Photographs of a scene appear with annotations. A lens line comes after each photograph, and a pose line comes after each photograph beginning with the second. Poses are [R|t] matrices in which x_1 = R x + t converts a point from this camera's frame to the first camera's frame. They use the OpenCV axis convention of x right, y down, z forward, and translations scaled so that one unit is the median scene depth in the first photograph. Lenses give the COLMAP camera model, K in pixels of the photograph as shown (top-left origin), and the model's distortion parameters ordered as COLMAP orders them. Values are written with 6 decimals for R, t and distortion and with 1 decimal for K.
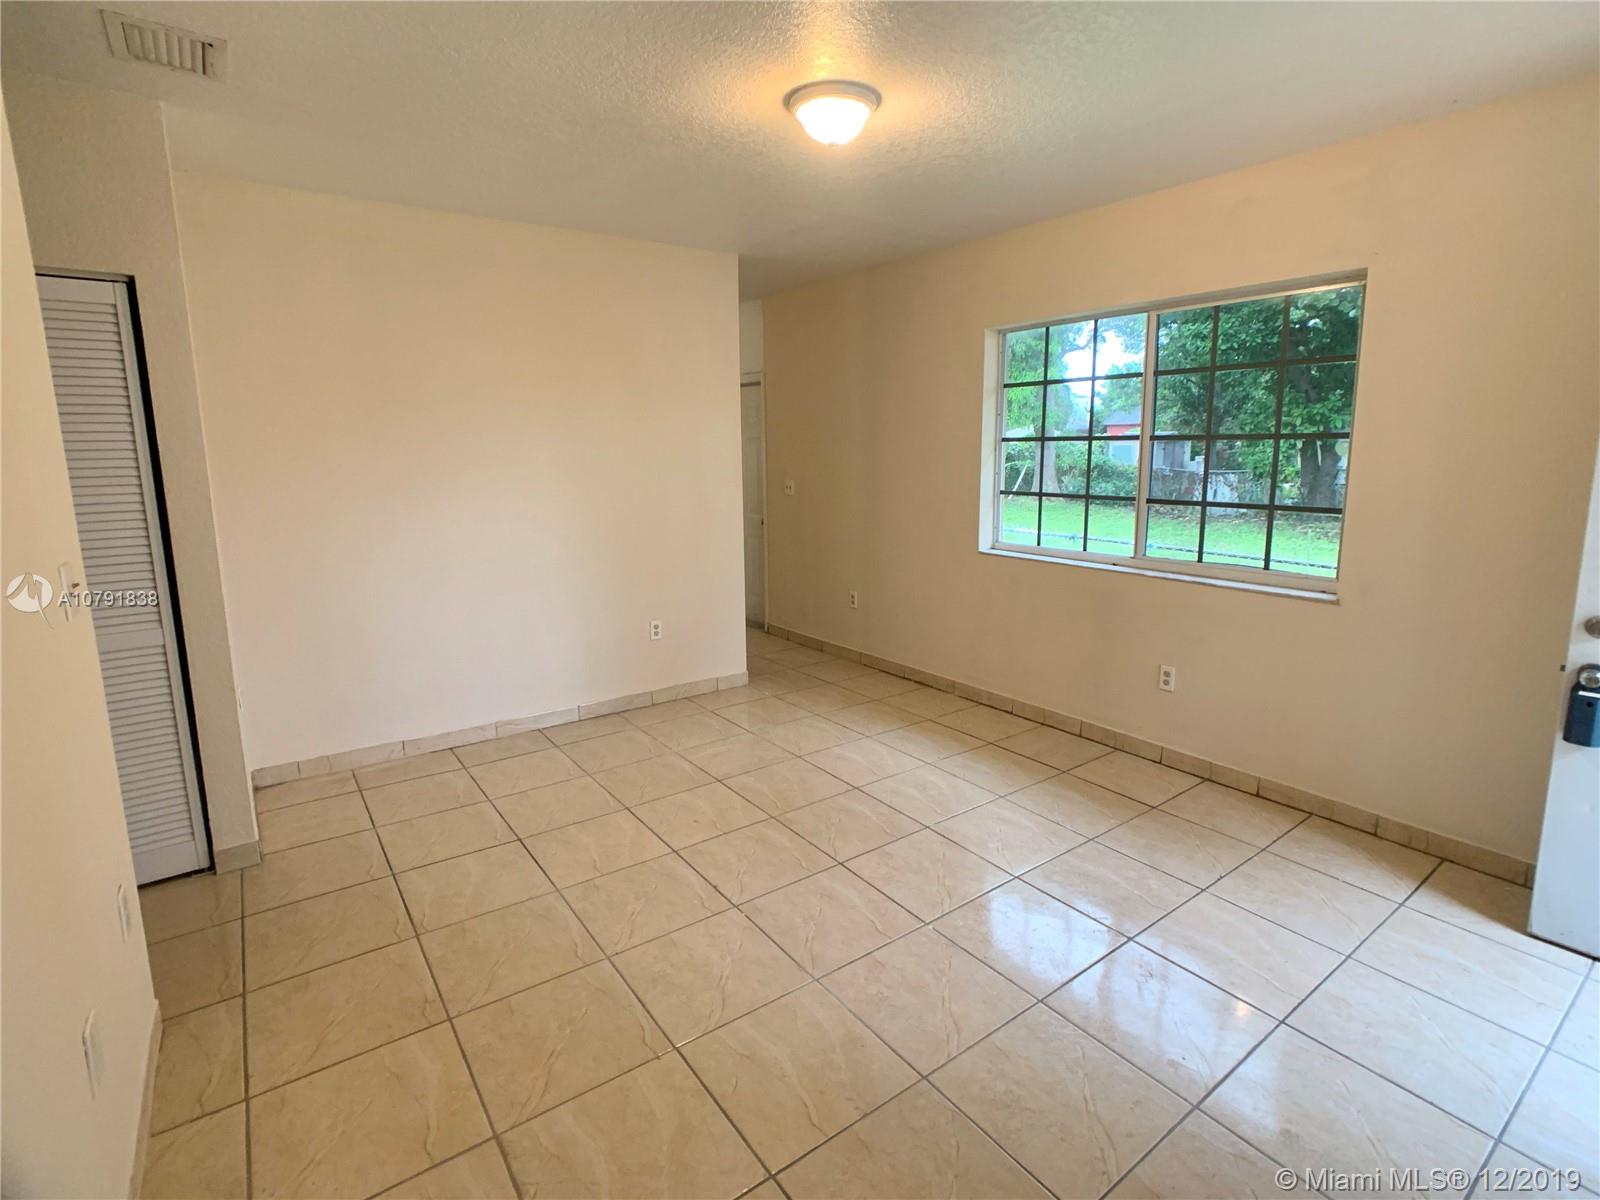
lens RADIAL K [[792.5, 0, 810.3], [0, 792.5, 569.7], [0, 0, 1]] dist [-0.002501, -0.001352]
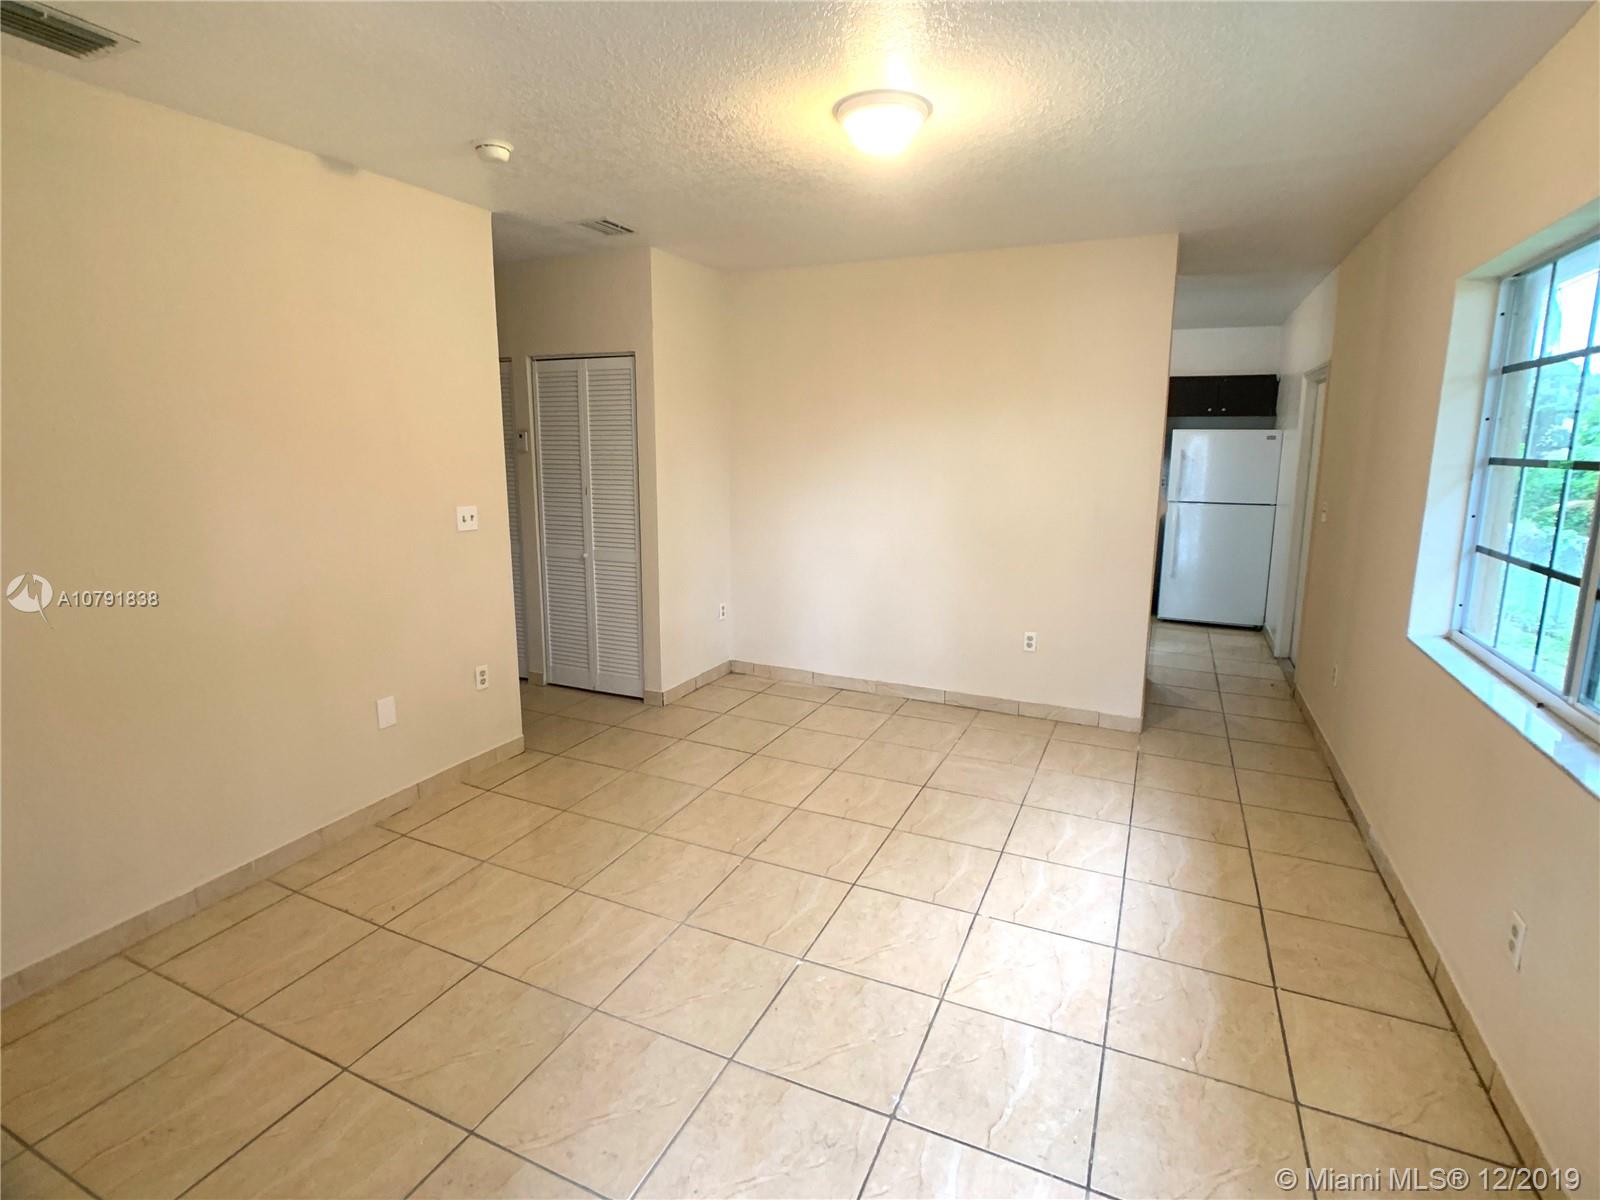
lens RADIAL K [[792.5, 0, 810.3], [0, 792.5, 569.7], [0, 0, 1]] dist [-0.002501, -0.001352]
pose [[0.490714, 0.154594, -0.857497, 0.617983], [-0.148045, 0.984618, 0.092791, -0.077124], [0.858652, 0.081415, 0.506053, 0.325682]]
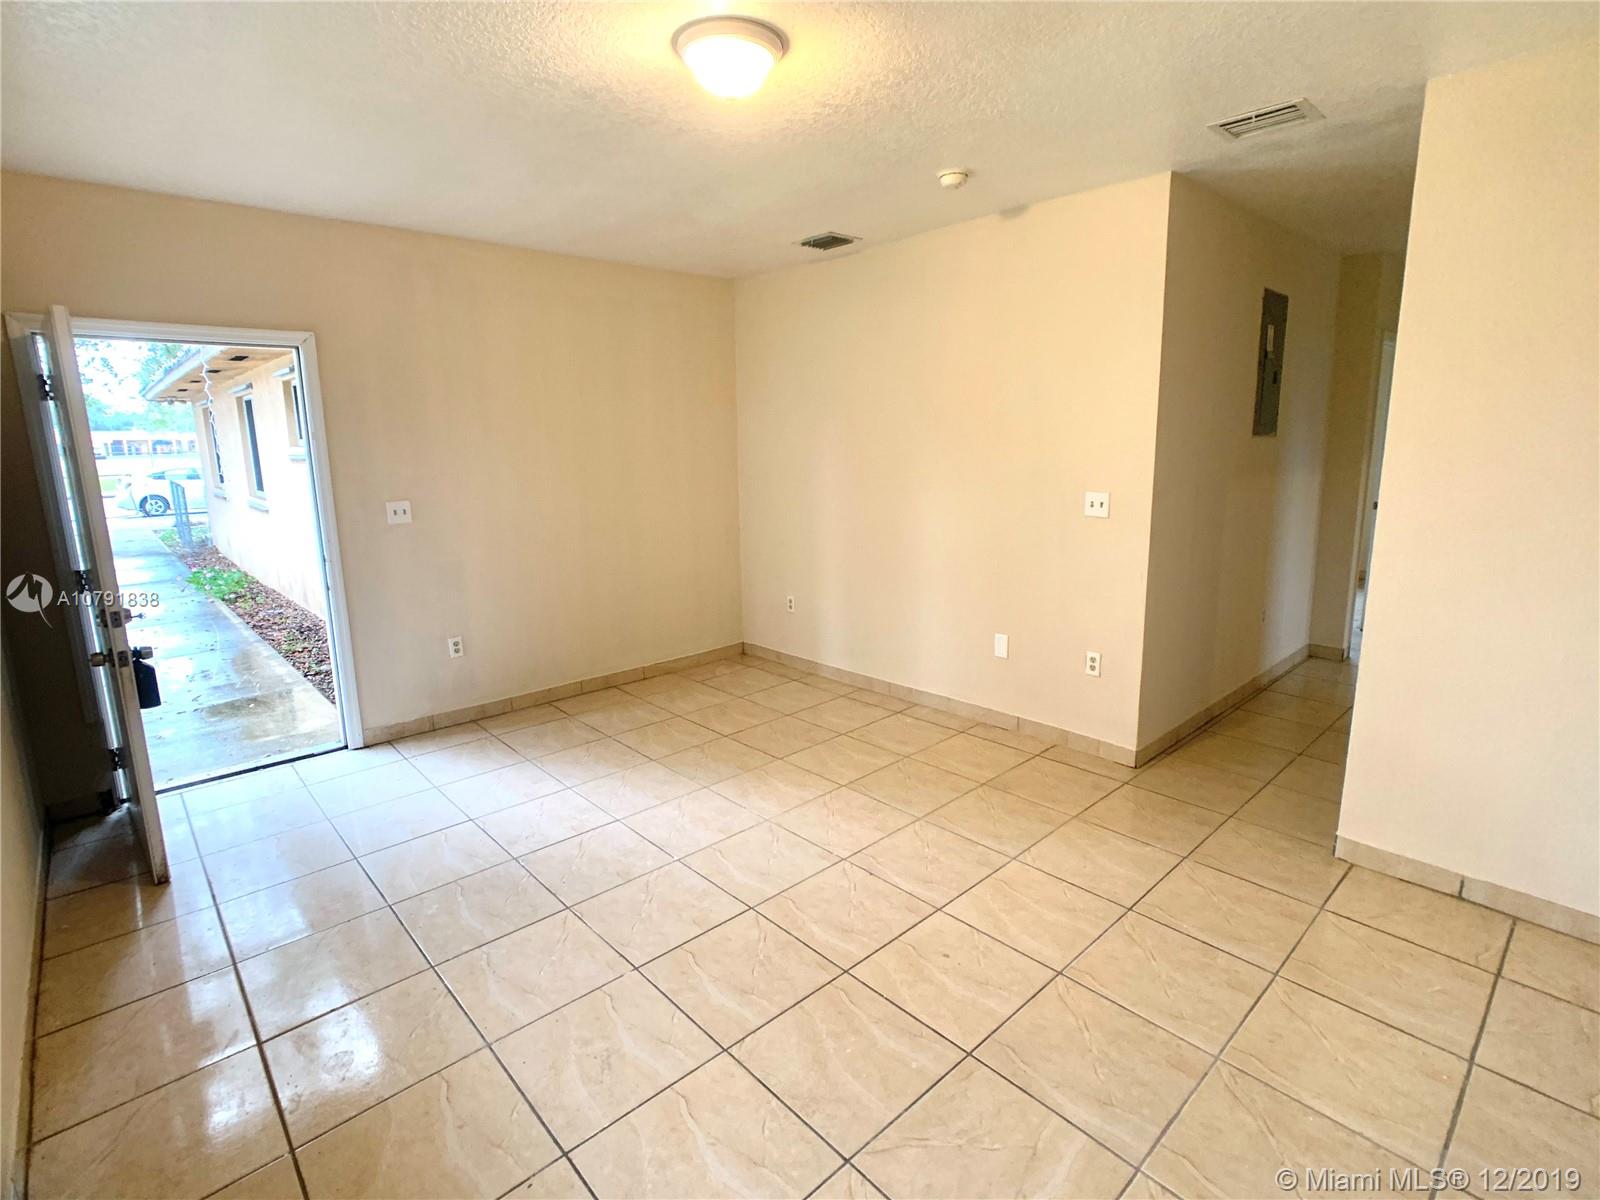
lens RADIAL K [[786.6, 0, 804.5], [0, 786.6, 578.3], [0, 0, 1]] dist [-0.001695, -0.000477]
pose [[-0.993541, 0.046449, -0.103534, 0.041585], [0.008854, 0.941338, 0.337350, -0.231790], [0.113130, 0.334254, -0.935669, 1.344286]]
